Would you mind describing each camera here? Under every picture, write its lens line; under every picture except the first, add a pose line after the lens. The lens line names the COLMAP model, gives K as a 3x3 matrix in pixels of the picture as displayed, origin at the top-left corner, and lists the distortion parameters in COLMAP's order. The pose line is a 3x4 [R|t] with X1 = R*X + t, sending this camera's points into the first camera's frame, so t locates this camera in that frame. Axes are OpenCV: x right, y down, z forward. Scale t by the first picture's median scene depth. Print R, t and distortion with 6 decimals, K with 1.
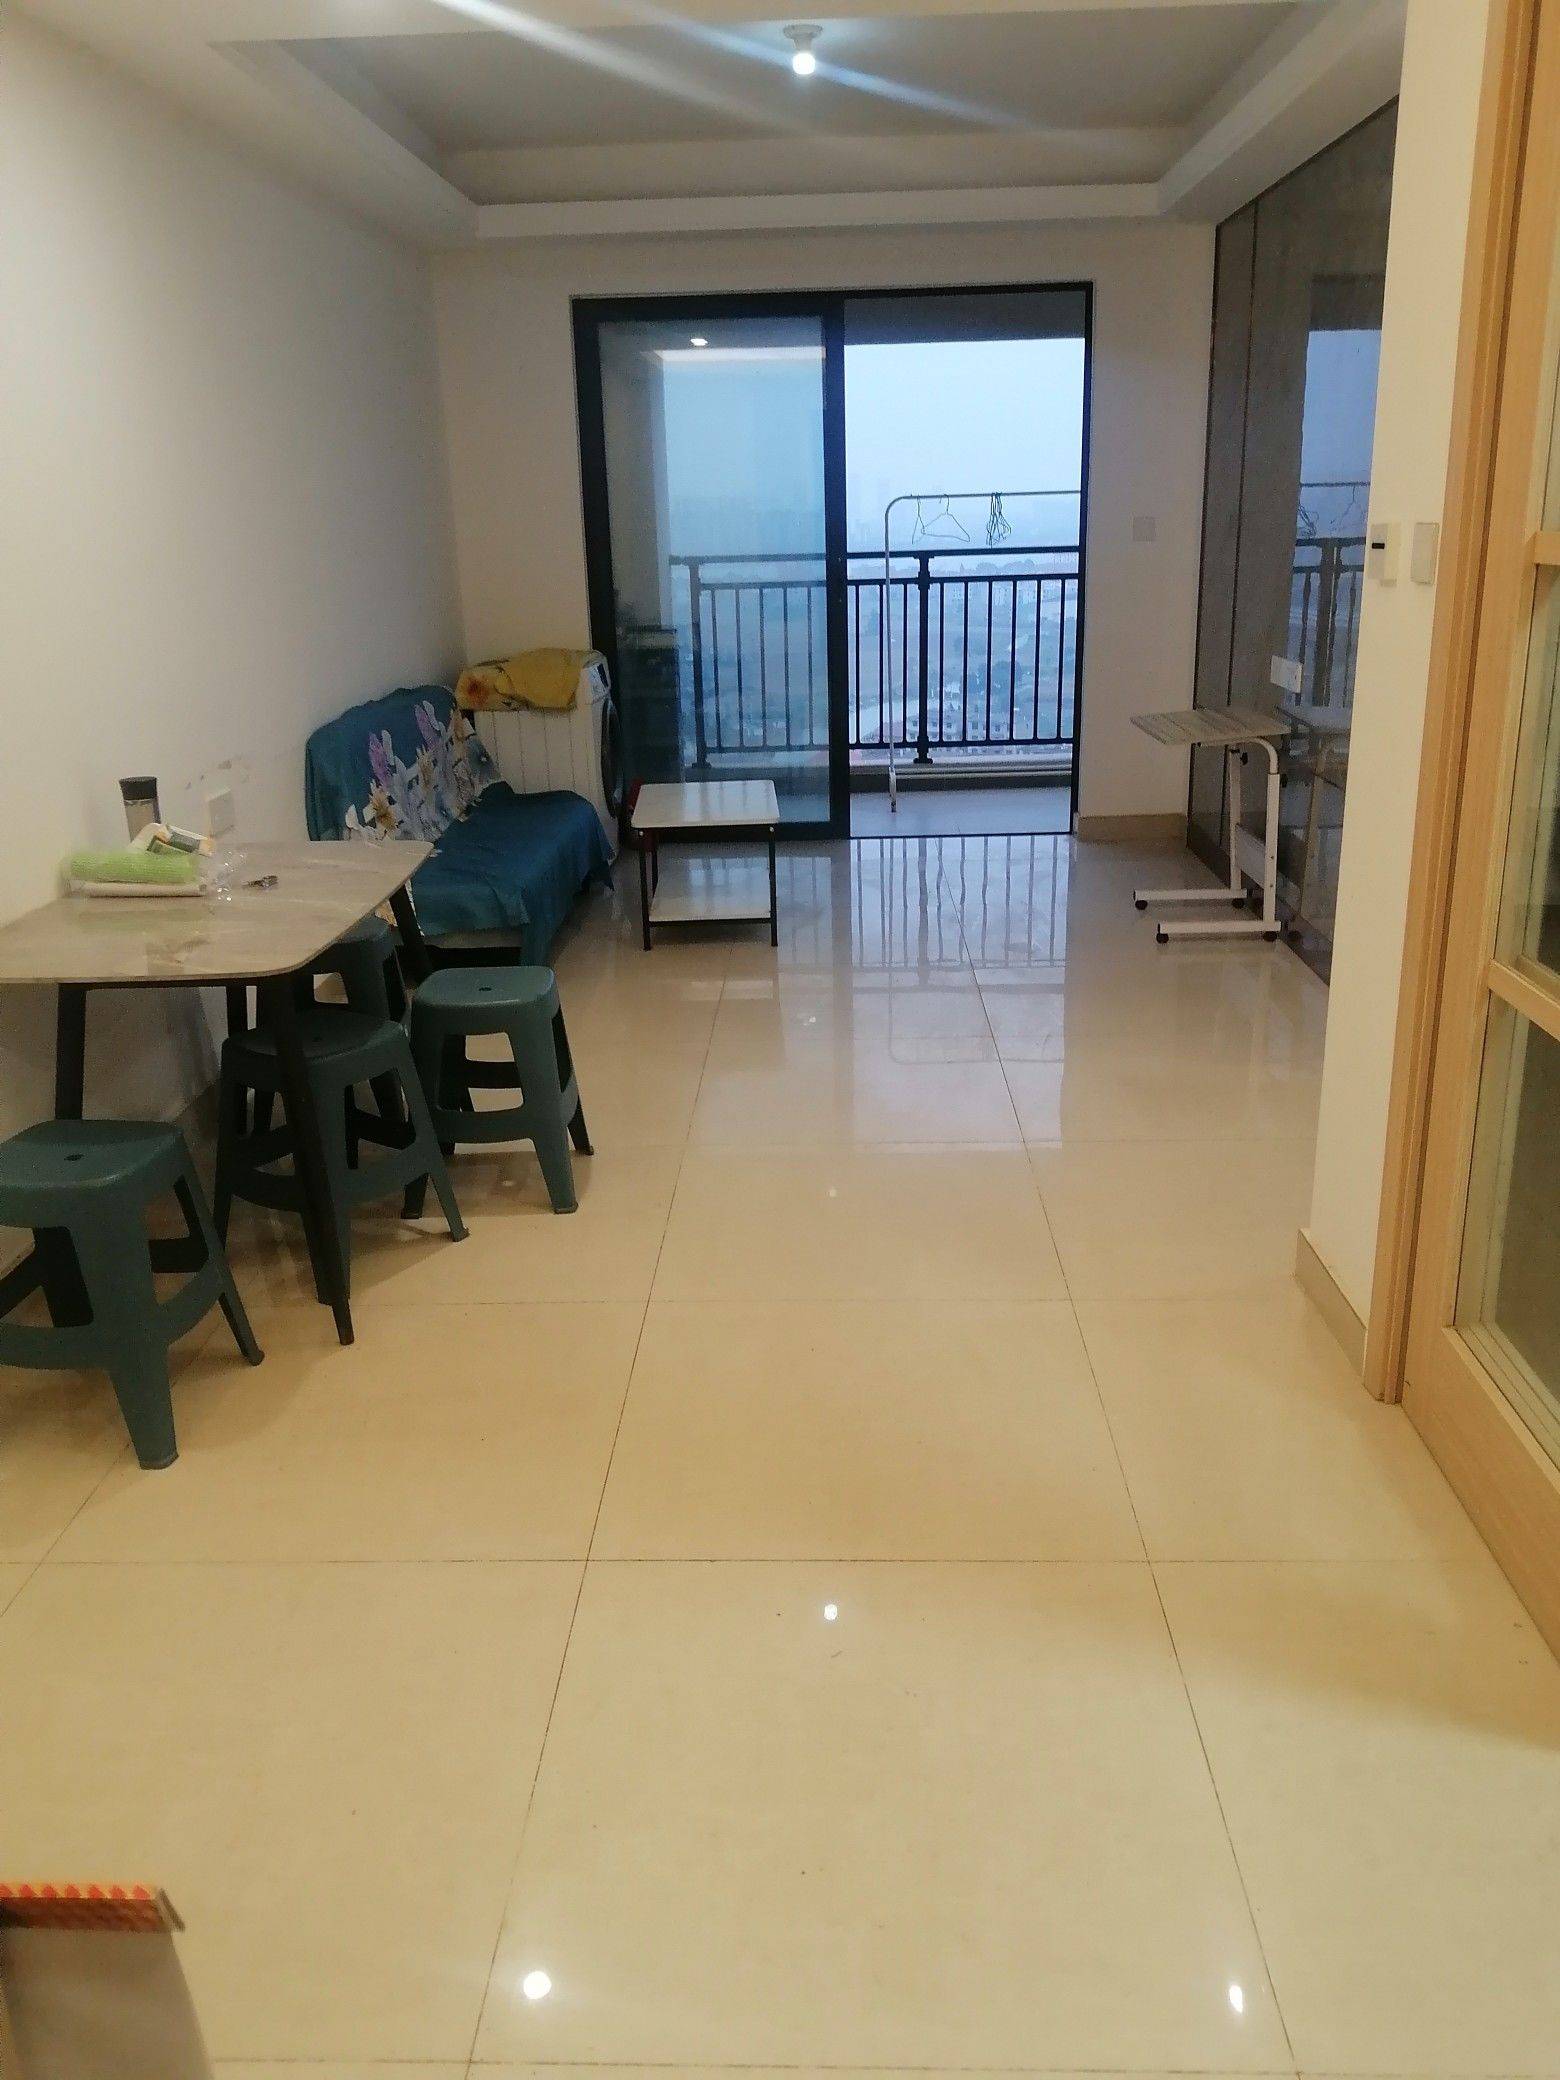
lens RADIAL K [[1667.3, 0, 780.0], [0, 1667.3, 1040.0], [0, 0, 1]] dist [0.083285, 0.002473]
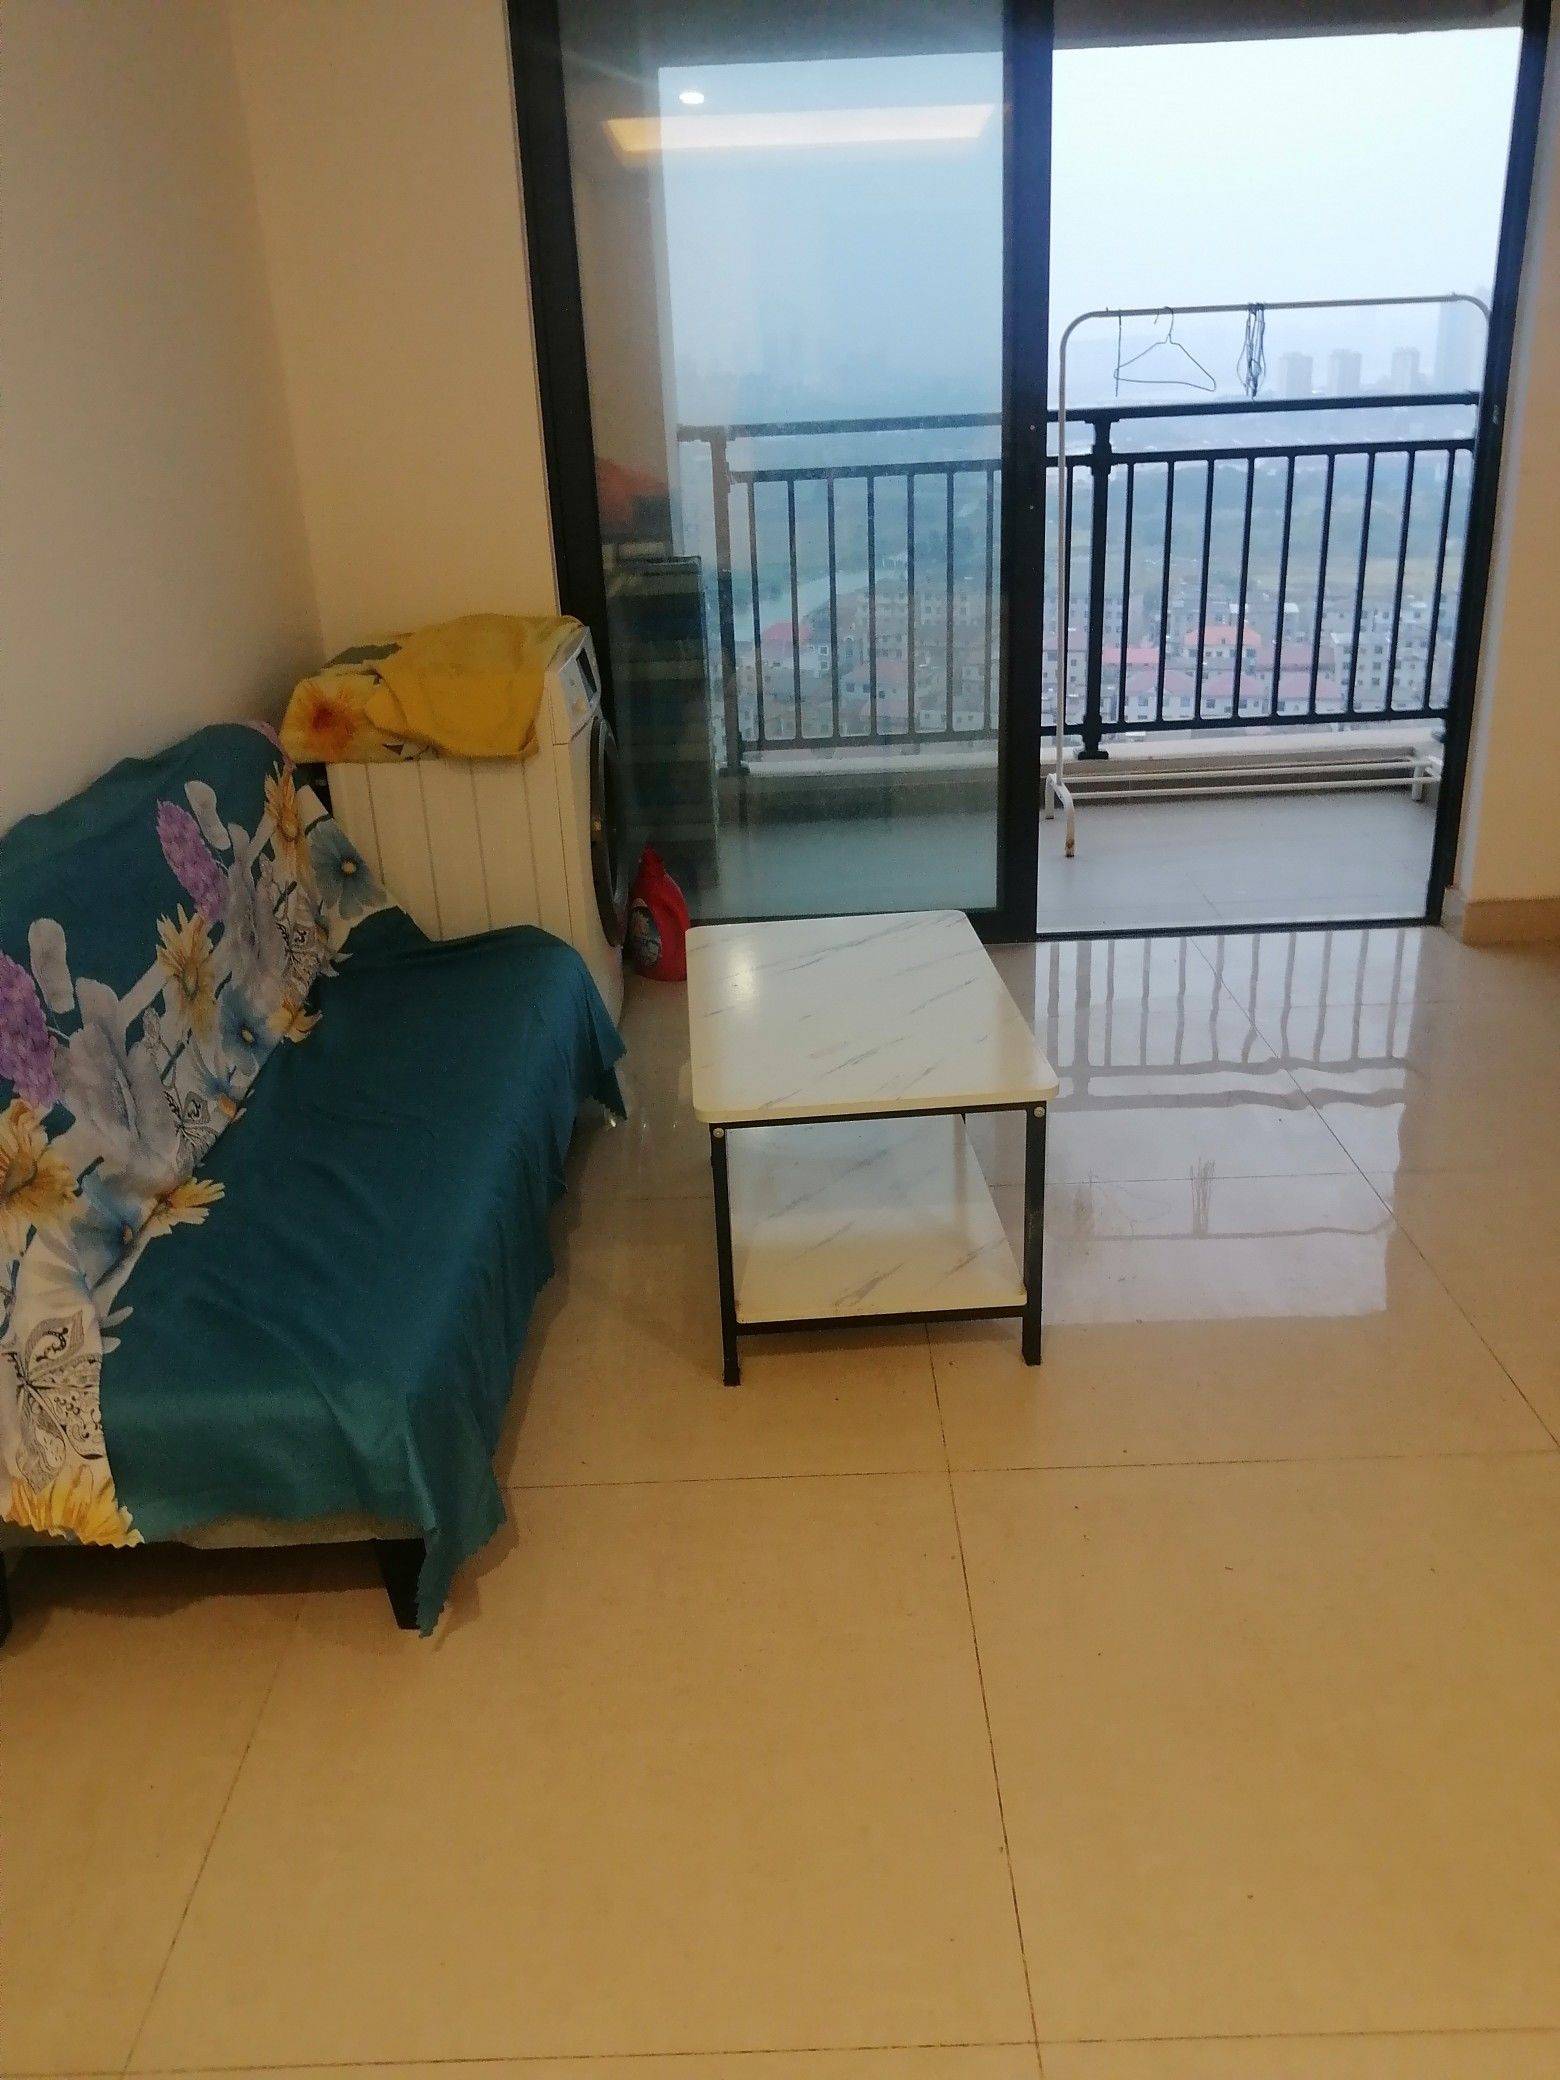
lens RADIAL K [[1669.6, 0, 780.0], [0, 1669.6, 1040.0], [0, 0, 1]] dist [0.029203, -0.005305]
pose [[0.999293, -0.027928, 0.025170, -0.064189], [0.025999, 0.996924, 0.073939, -0.145202], [-0.027157, -0.073232, 0.996945, 0.495982]]
